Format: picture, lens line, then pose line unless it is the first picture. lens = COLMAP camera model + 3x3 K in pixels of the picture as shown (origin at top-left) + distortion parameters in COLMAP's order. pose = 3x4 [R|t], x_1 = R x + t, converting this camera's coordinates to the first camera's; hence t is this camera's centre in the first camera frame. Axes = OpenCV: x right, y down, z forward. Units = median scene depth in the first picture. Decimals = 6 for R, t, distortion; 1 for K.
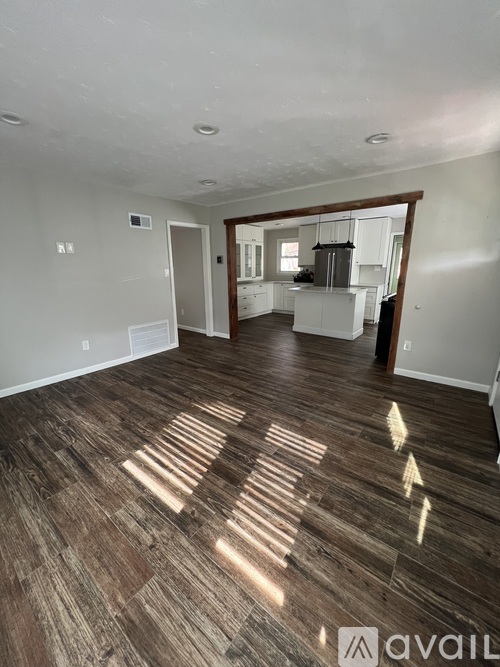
lens RADIAL K [[270.3, 0, 250.0], [0, 270.3, 333.5], [0, 0, 1]] dist [0.000336, -0.000012]
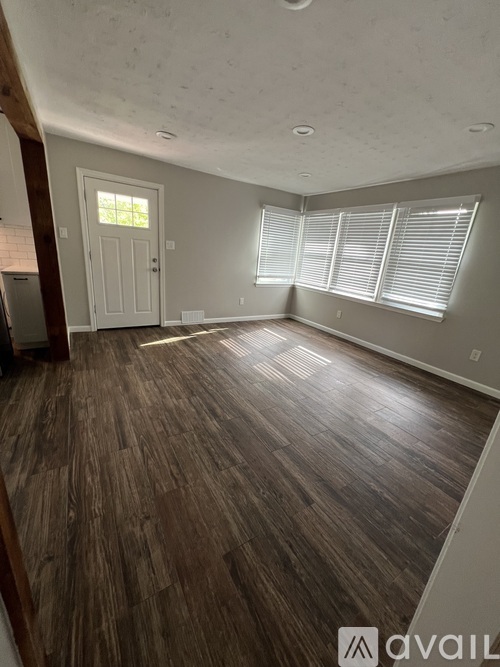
lens RADIAL K [[270.3, 0, 250.0], [0, 270.3, 333.5], [0, 0, 1]] dist [0.000336, -0.000012]
pose [[-0.936758, -0.170276, 0.305763, -0.202132], [0.008235, 0.862696, 0.505656, -0.263948], [-0.349881, 0.476195, -0.806735, 1.090886]]
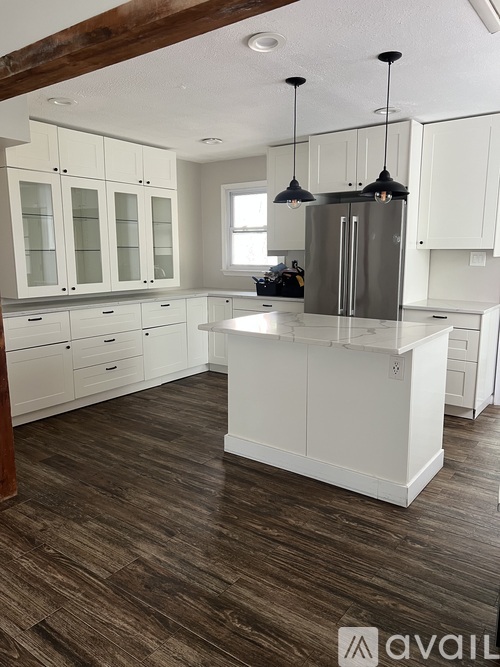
lens RADIAL K [[504.9, 0, 250.0], [0, 504.9, 333.5], [0, 0, 1]] dist [0.004675, -0.006641]
pose [[0.999553, 0.002287, 0.029825, 0.212146], [0.000394, 0.995980, -0.089572, -0.119446], [-0.029910, 0.089543, 0.995534, 0.499605]]
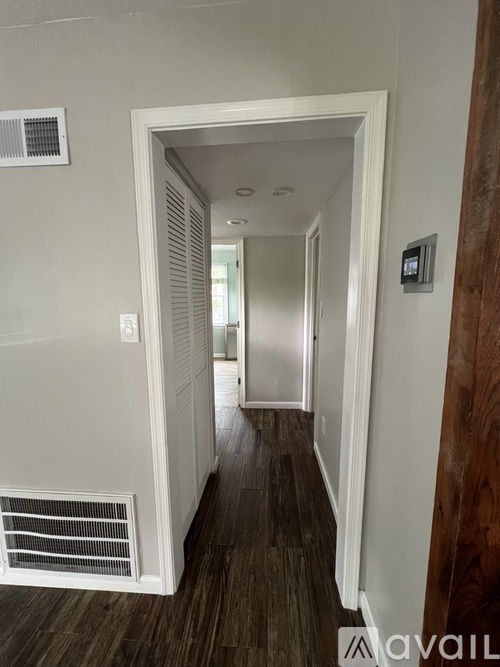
lens RADIAL K [[270.3, 0, 250.0], [0, 270.3, 333.5], [0, 0, 1]] dist [0.000336, -0.000012]
pose [[0.545382, 0.092072, -0.833116, -0.038437], [-0.201338, 0.979238, -0.023581, -0.224991], [0.813647, 0.180598, 0.552596, 0.909070]]
